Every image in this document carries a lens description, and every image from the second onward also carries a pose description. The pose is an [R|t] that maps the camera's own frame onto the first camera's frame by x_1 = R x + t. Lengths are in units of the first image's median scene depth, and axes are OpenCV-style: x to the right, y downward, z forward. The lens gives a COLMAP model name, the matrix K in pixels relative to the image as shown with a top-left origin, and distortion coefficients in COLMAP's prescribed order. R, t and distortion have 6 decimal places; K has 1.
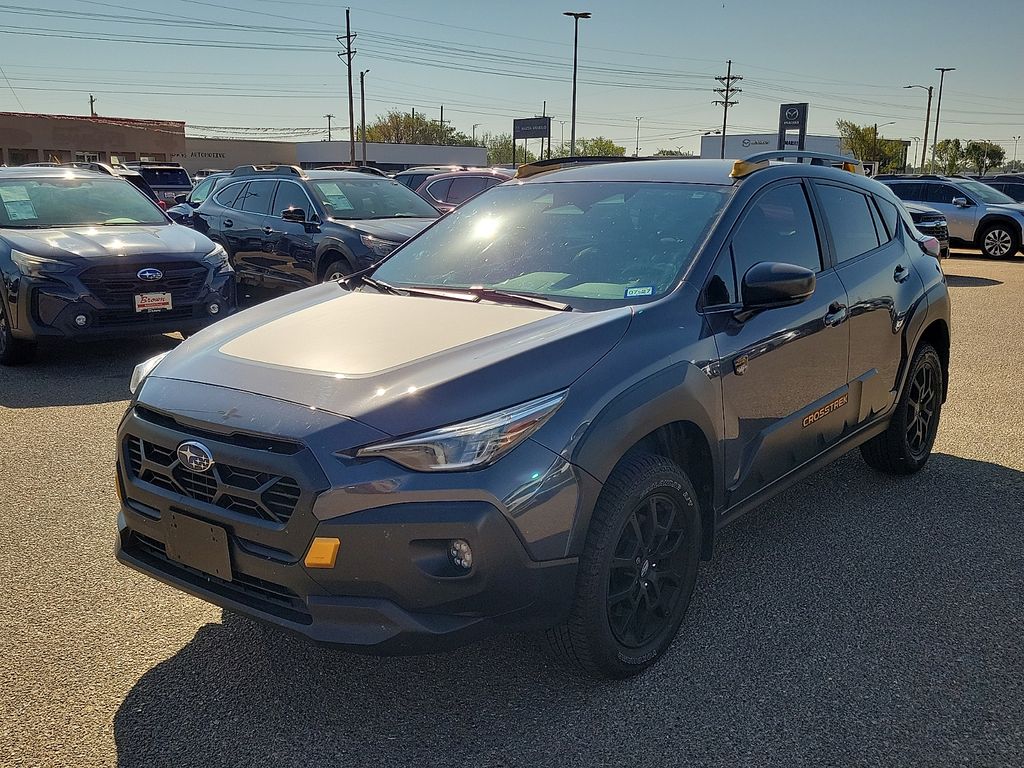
lens RADIAL K [[1008.1, 0, 505.2], [0, 1008.1, 382.2], [0, 0, 1]] dist [0.046579, -0.020886]
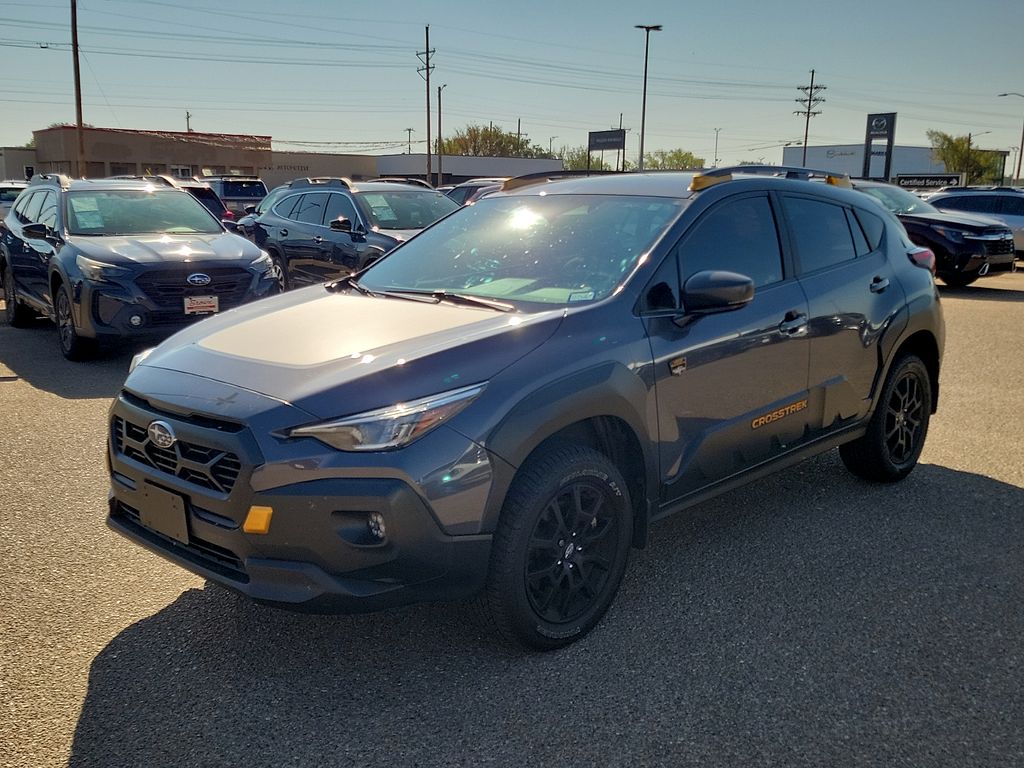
lens RADIAL K [[1012.5, 0, 491.1], [0, 1012.5, 387.4], [0, 0, 1]] dist [0.049269, 0.002739]
pose [[0.993965, 0.022173, -0.107433, 0.114541], [-0.022924, 0.999721, -0.005756, 0.011788], [0.107276, 0.008184, 0.994196, -0.062132]]
